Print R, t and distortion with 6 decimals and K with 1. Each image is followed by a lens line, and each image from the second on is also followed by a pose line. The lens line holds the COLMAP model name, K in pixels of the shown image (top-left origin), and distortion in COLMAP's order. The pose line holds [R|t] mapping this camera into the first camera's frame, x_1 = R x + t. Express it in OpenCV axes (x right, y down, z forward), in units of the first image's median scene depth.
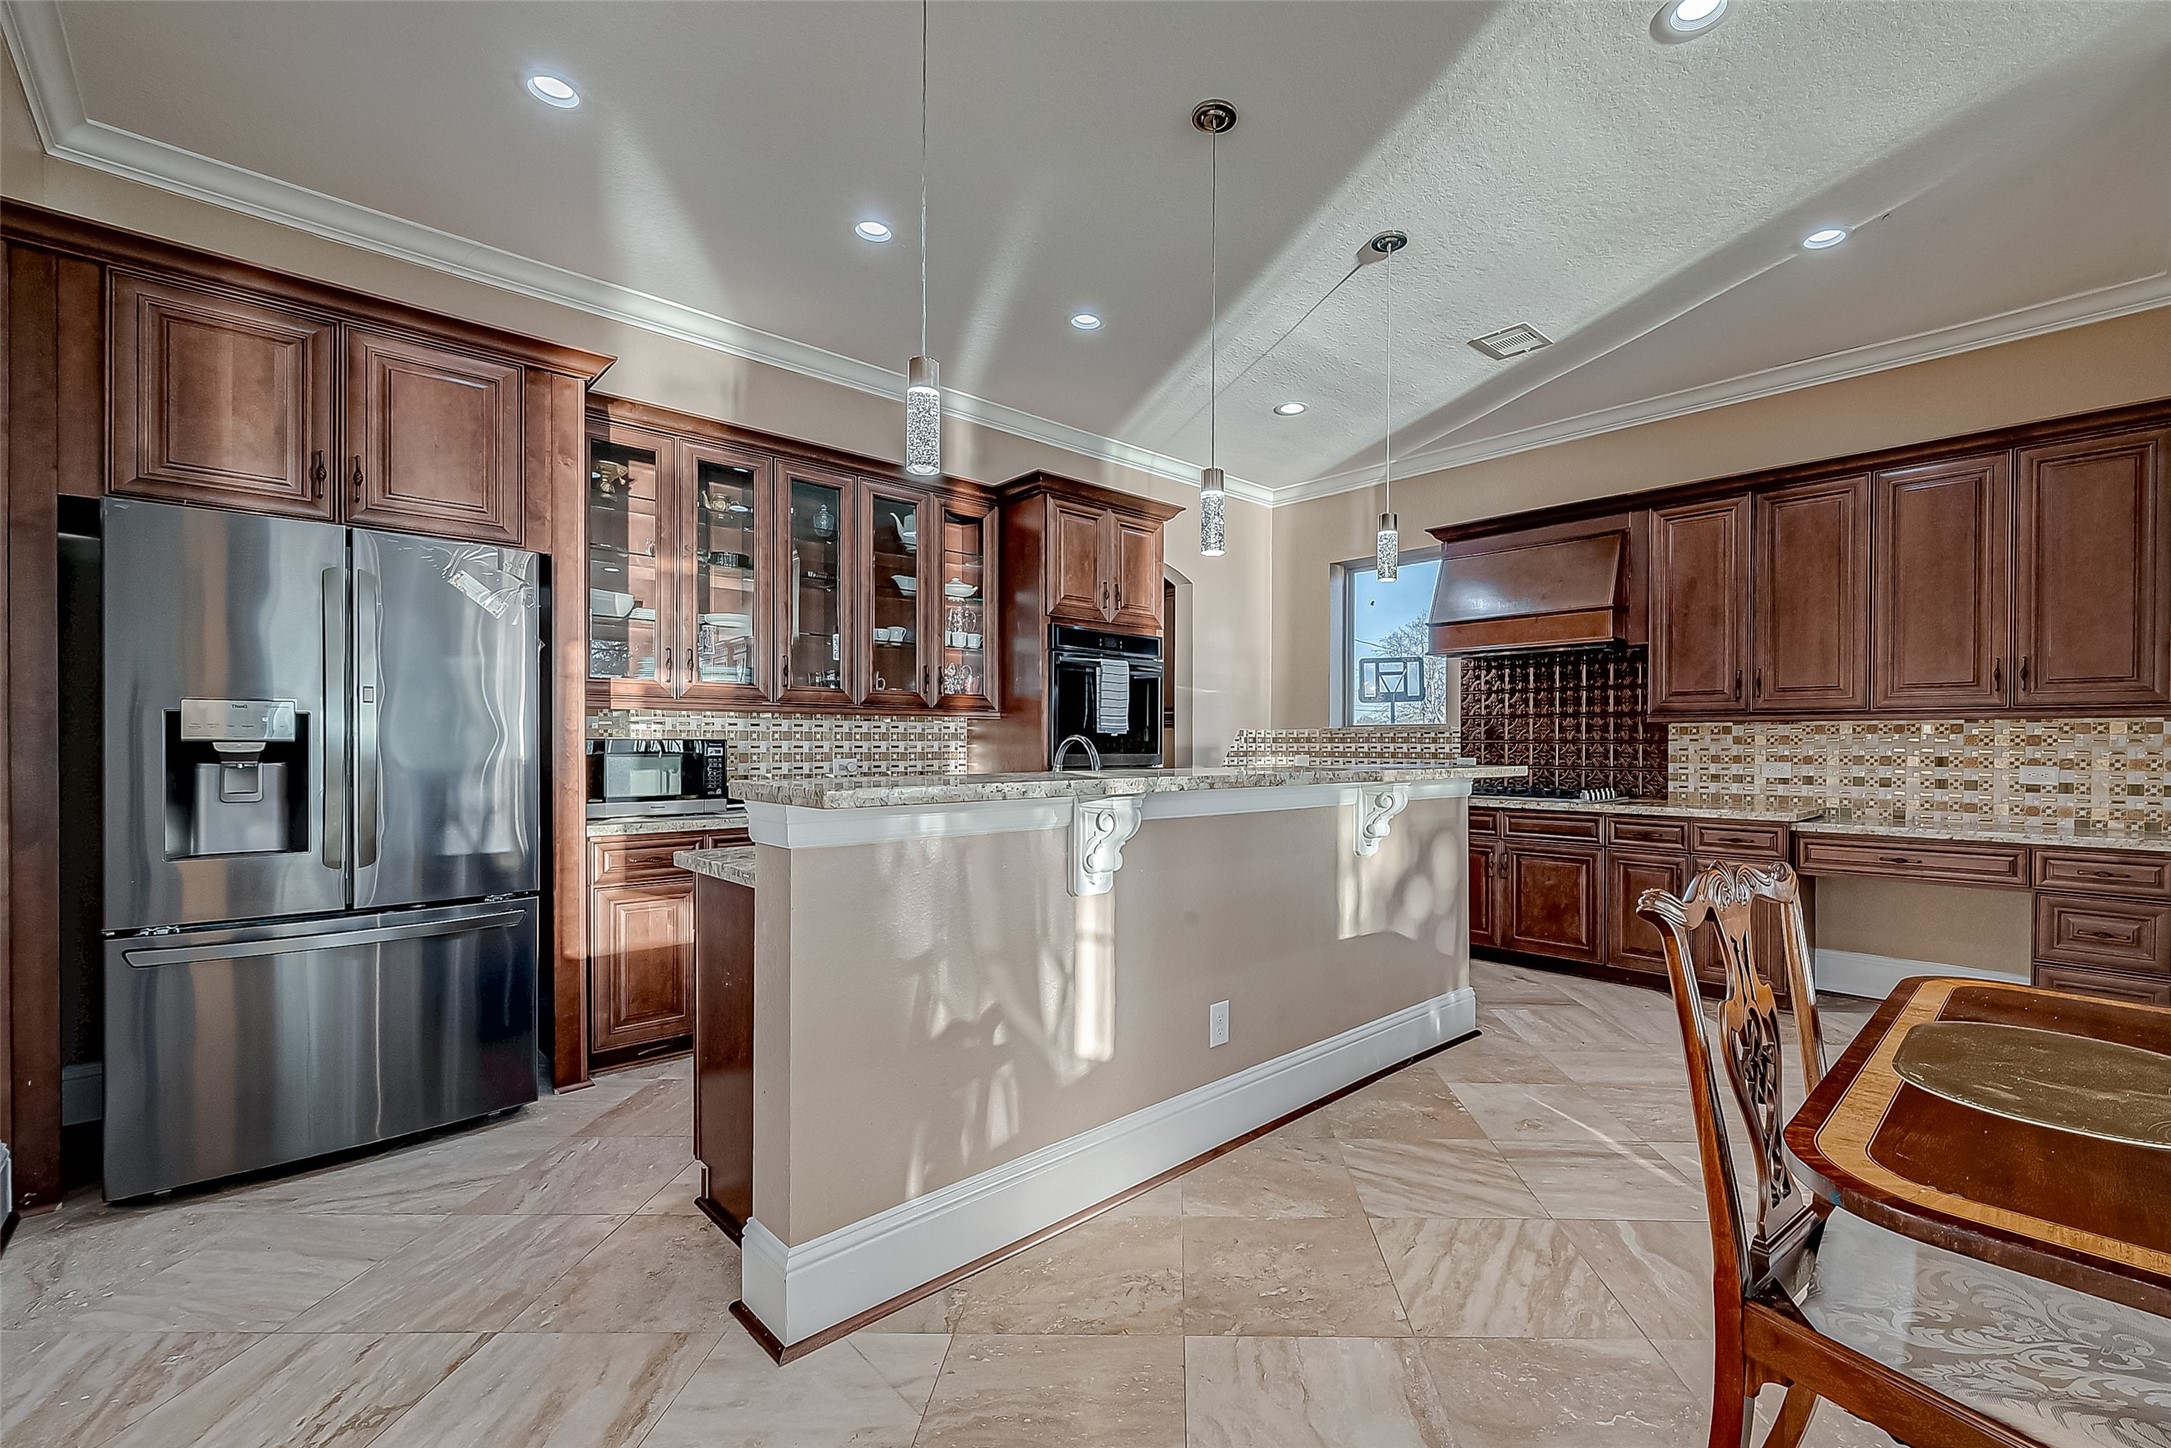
lens RADIAL K [[908.9, 0, 1157.4], [0, 908.9, 744.0], [0, 0, 1]] dist [-0.001012, -0.000456]
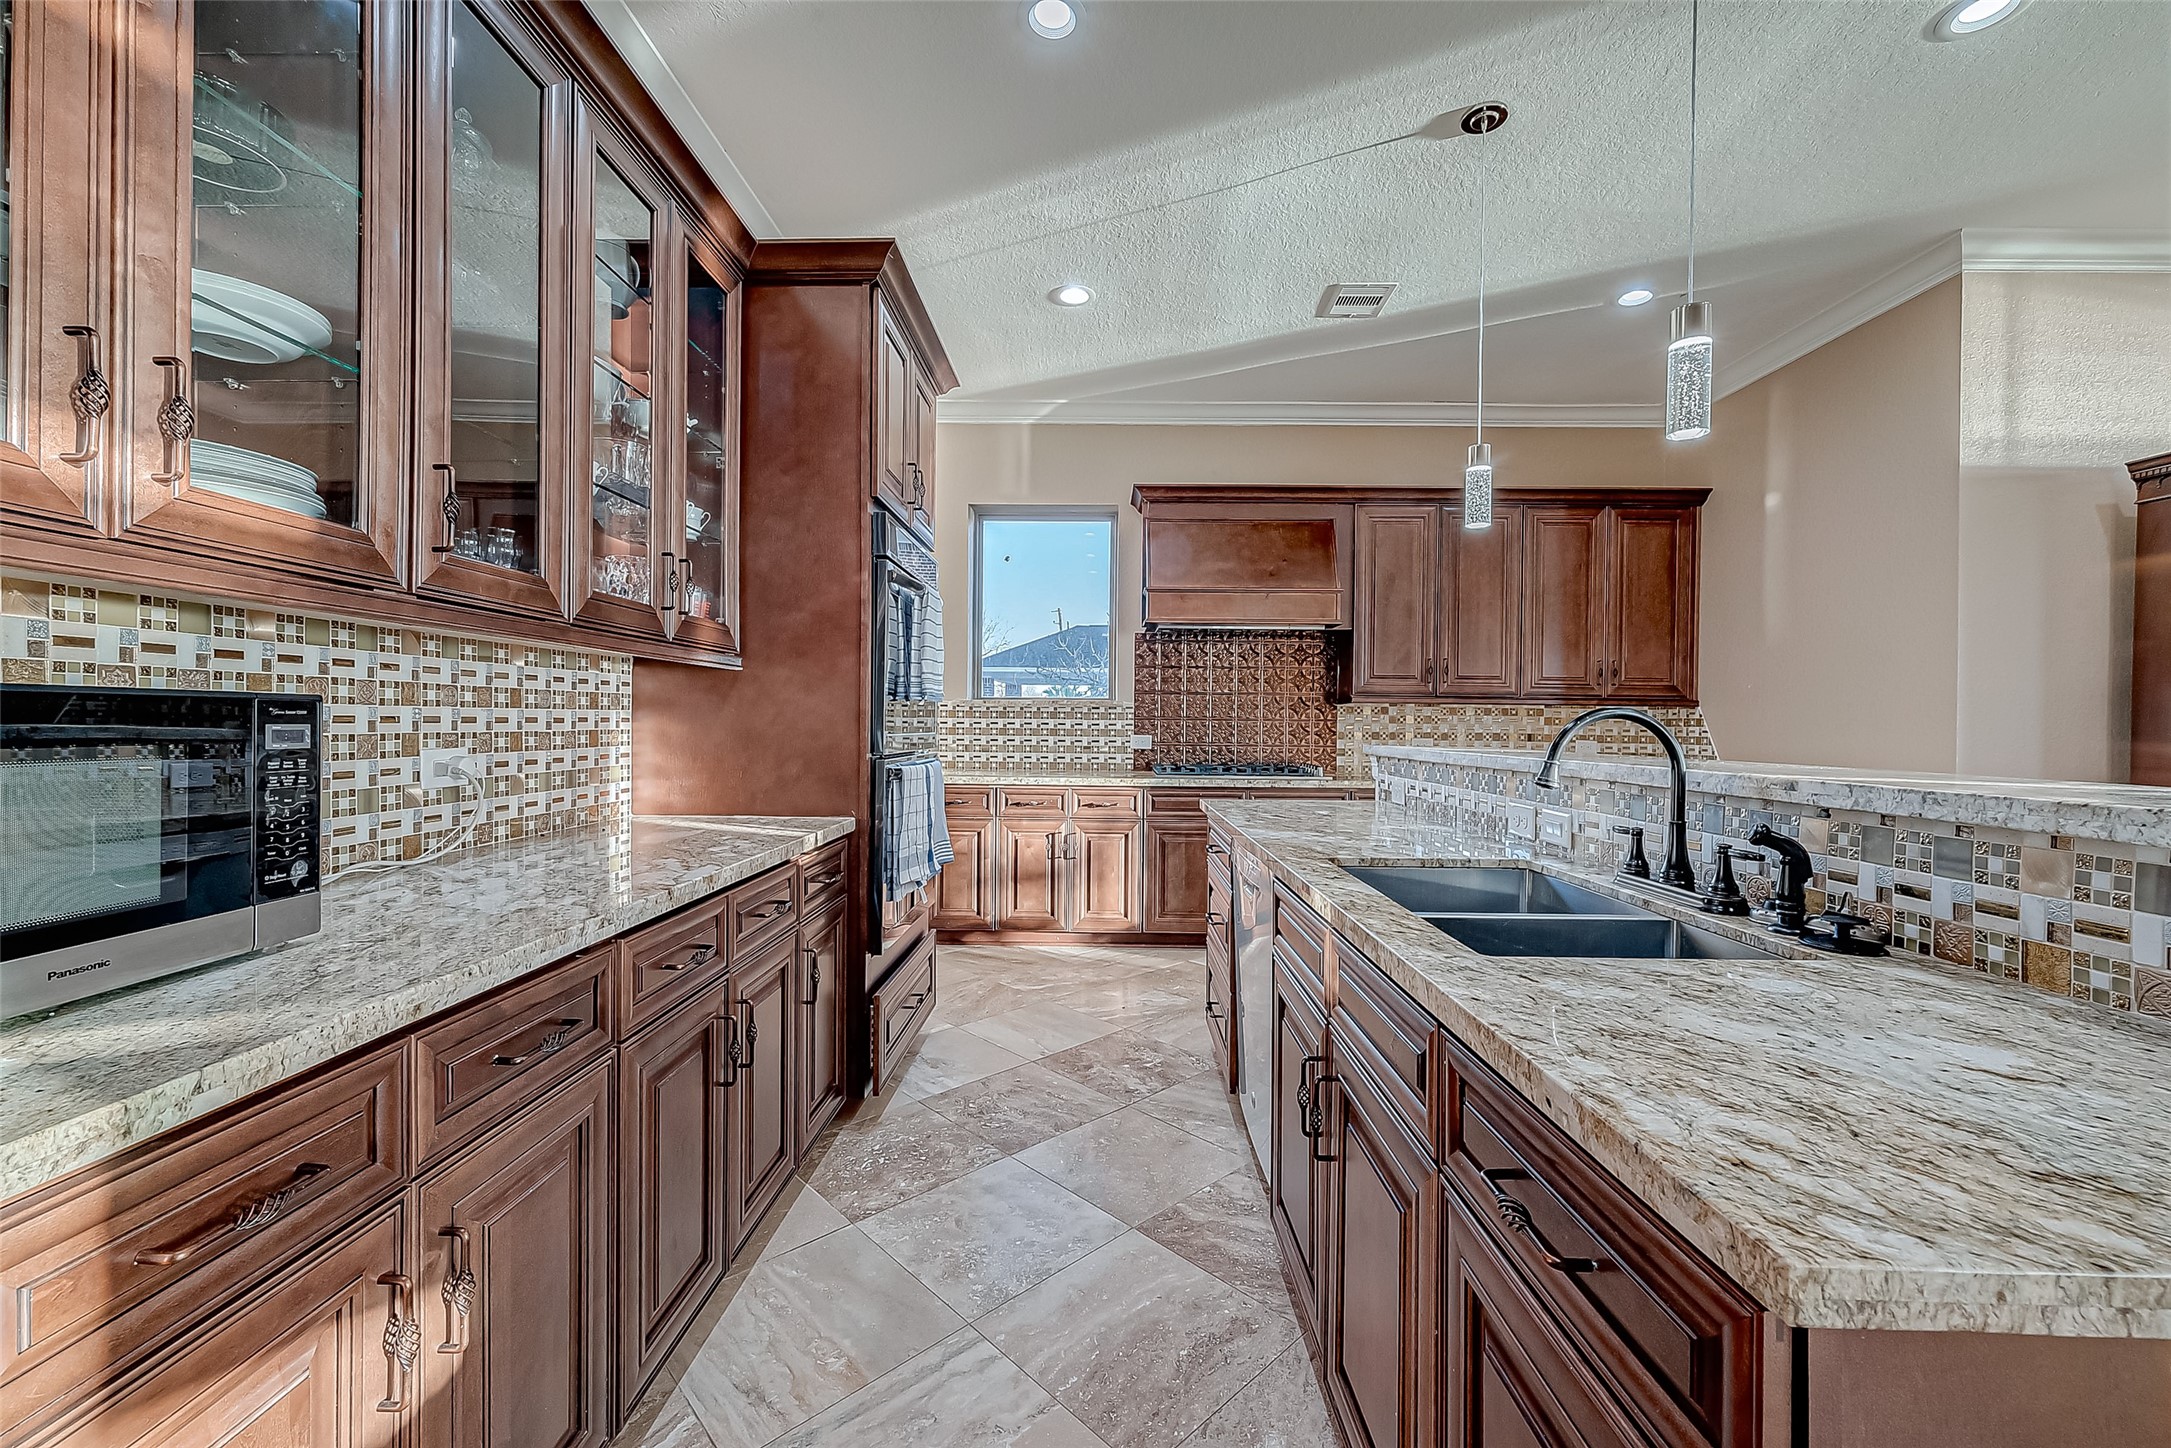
lens RADIAL K [[859.4, 0, 1095.1], [0, 859.4, 722.8], [0, 0, 1]] dist [-0.000096, -0.000130]
pose [[0.714402, 0.004639, 0.699720, -0.472720], [-0.008608, 0.999961, 0.002159, 0.001134], [-0.699683, -0.007565, 0.714414, 0.590016]]
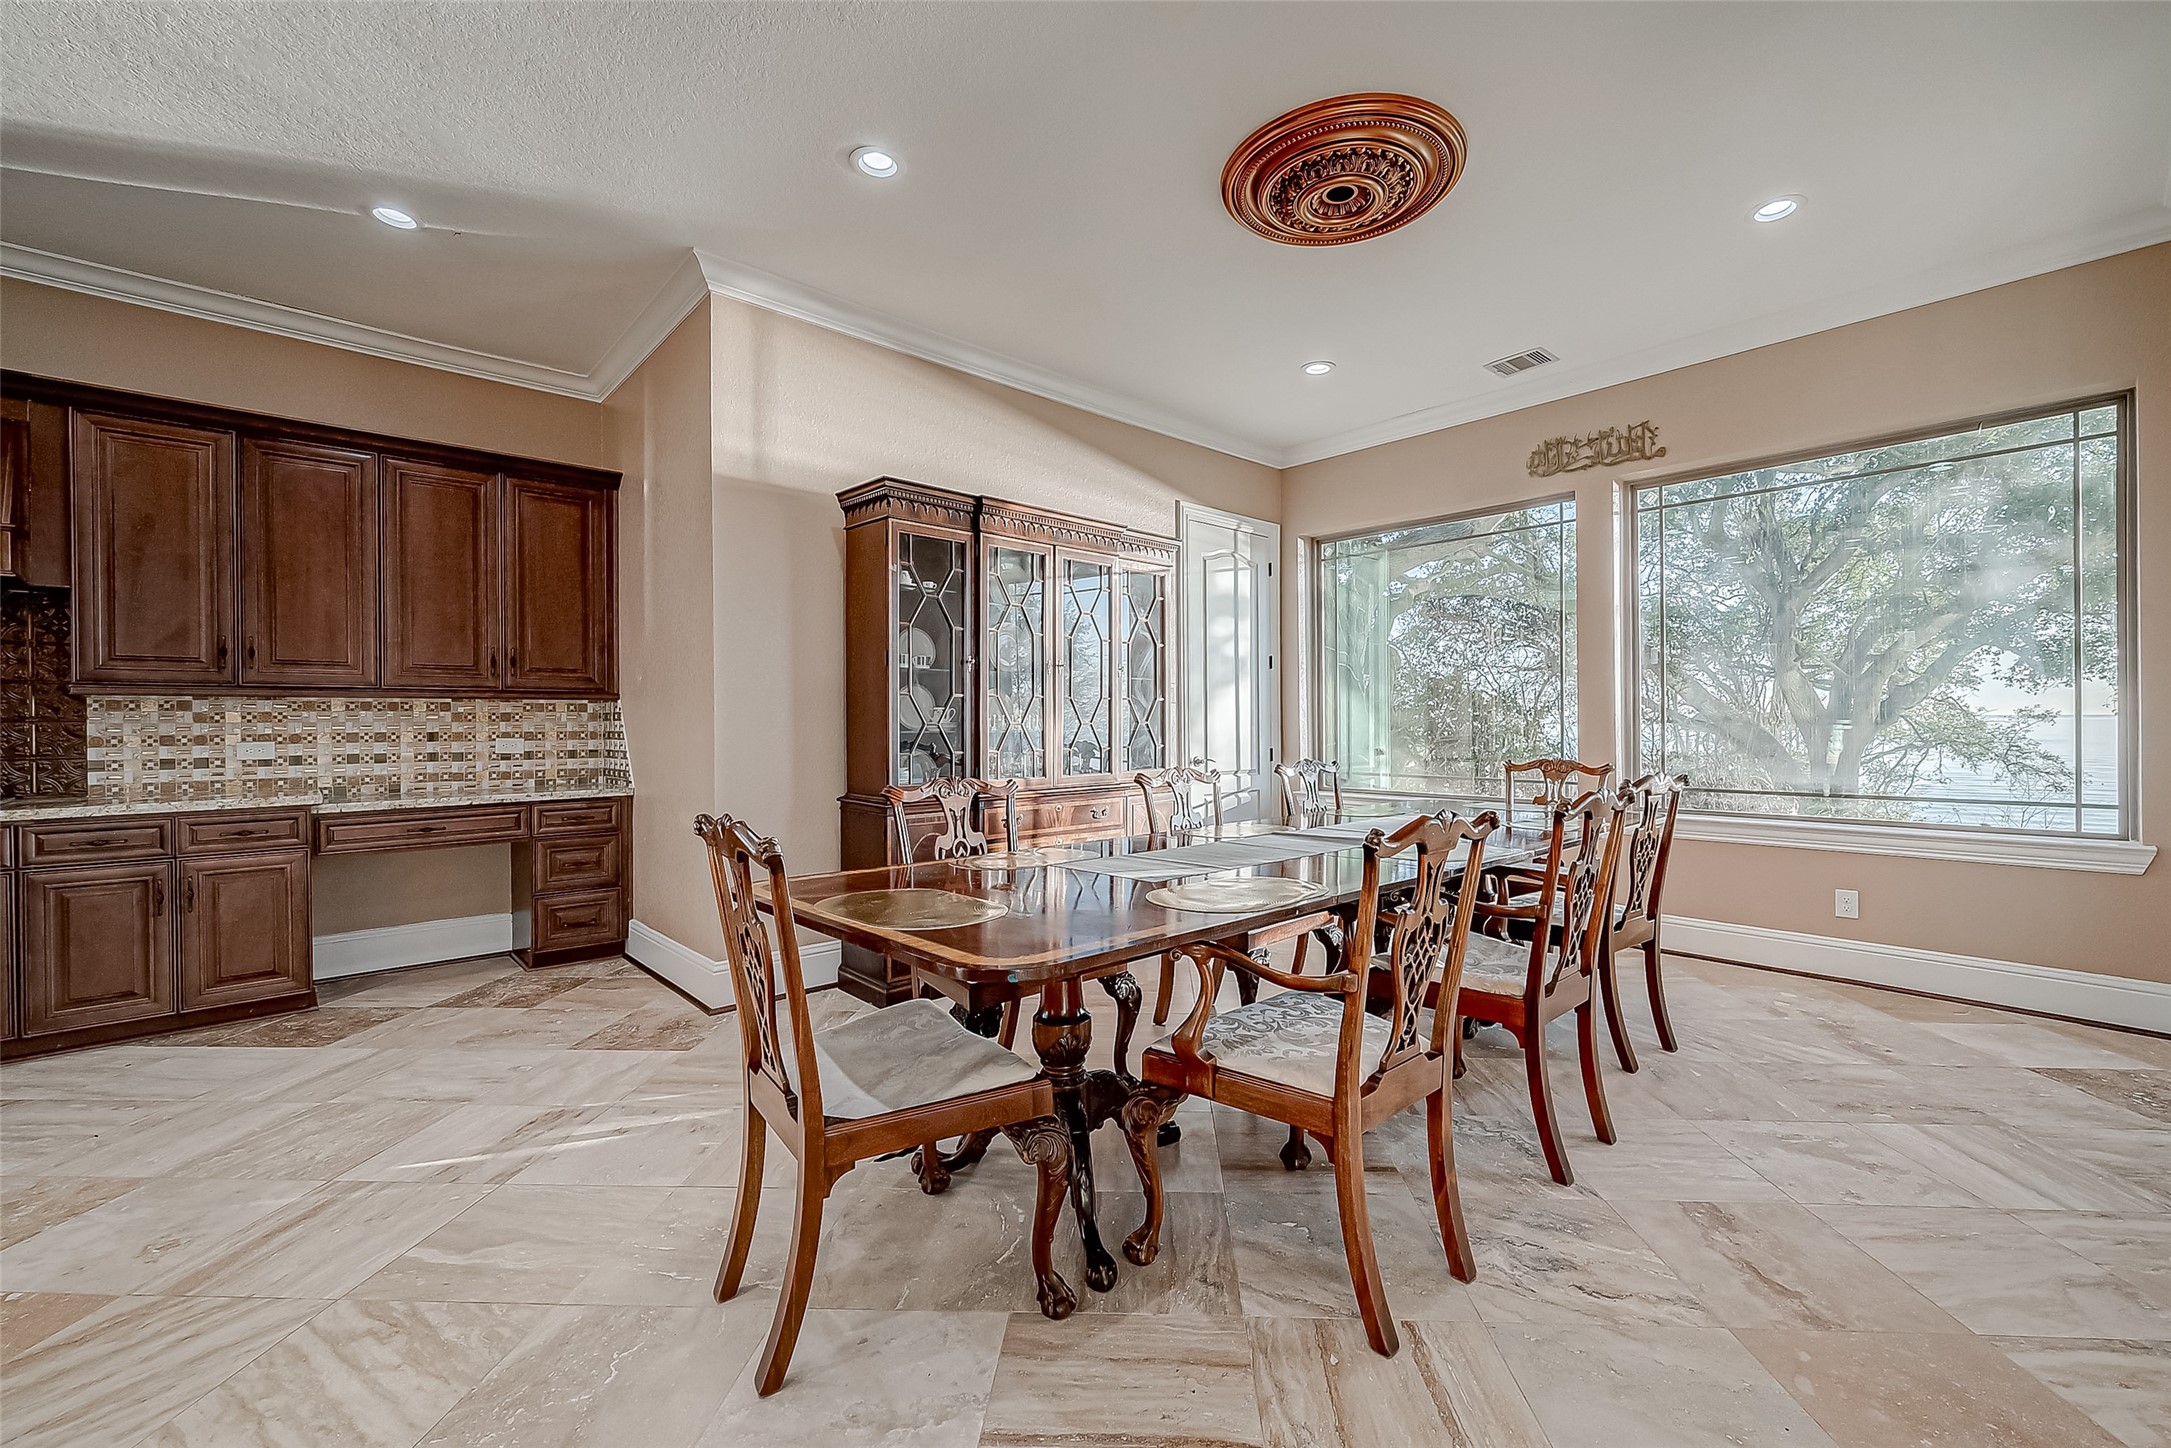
lens RADIAL K [[888.7, 0, 1112.2], [0, 888.7, 720.2], [0, 0, 1]] dist [0.000856, 0.000012]
pose [[0.032326, -0.004734, 0.999466, -0.193679], [0.006566, 0.999968, 0.004524, 0.000071], [-0.999456, 0.006416, 0.032356, 0.153256]]
